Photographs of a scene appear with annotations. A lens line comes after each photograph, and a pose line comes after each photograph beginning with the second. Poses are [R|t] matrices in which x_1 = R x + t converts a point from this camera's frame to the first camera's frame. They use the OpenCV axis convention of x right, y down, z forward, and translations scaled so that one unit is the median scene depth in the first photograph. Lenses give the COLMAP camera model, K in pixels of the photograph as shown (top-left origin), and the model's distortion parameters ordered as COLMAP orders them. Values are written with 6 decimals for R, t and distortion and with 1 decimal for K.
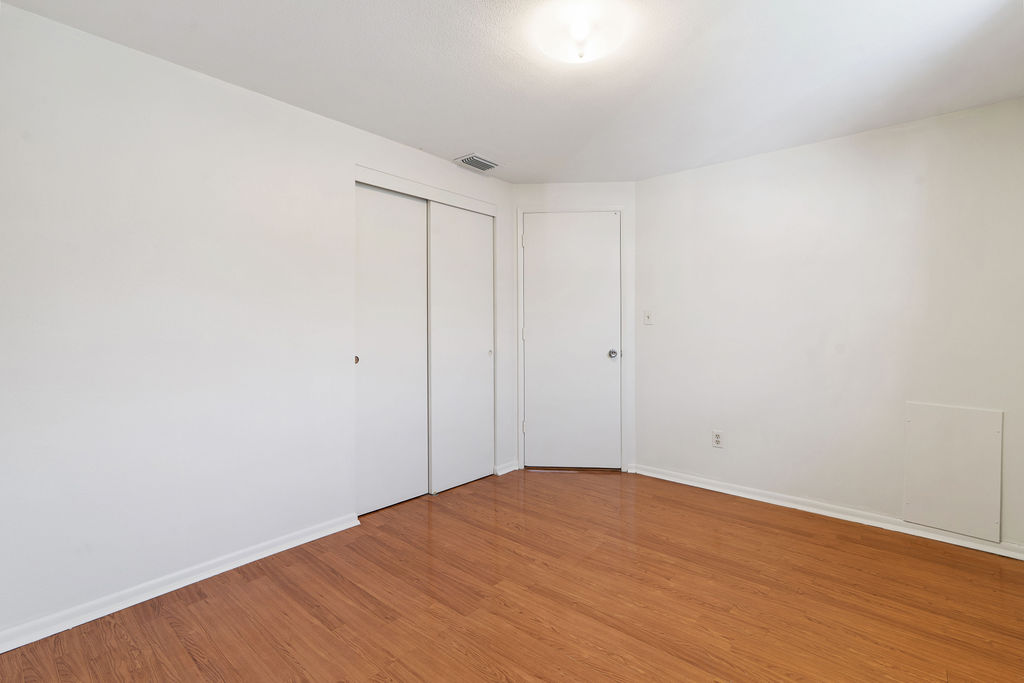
lens RADIAL K [[468.0, 0, 511.5], [0, 468.0, 337.5], [0, 0, 1]] dist [-0.009575, 0.007144]
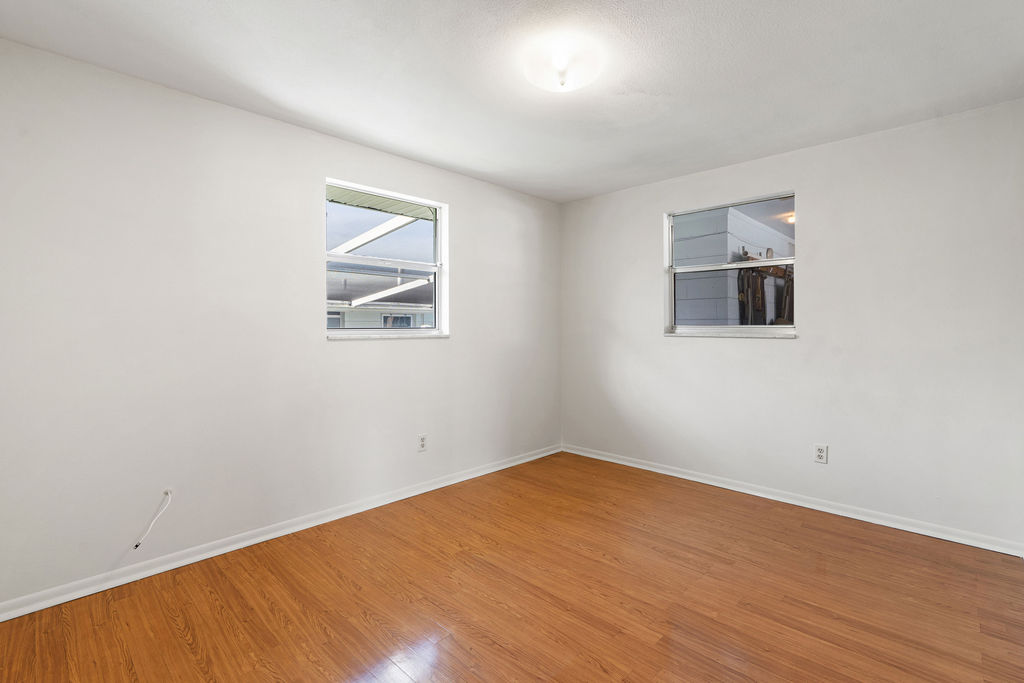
lens RADIAL K [[468.0, 0, 512.4], [0, 468.0, 334.7], [0, 0, 1]] dist [-0.009575, 0.007144]
pose [[-0.998943, -0.003360, 0.045836, 0.207483], [-0.001706, 0.999348, 0.036078, -0.043372], [-0.045928, 0.035962, -0.998297, 1.930711]]
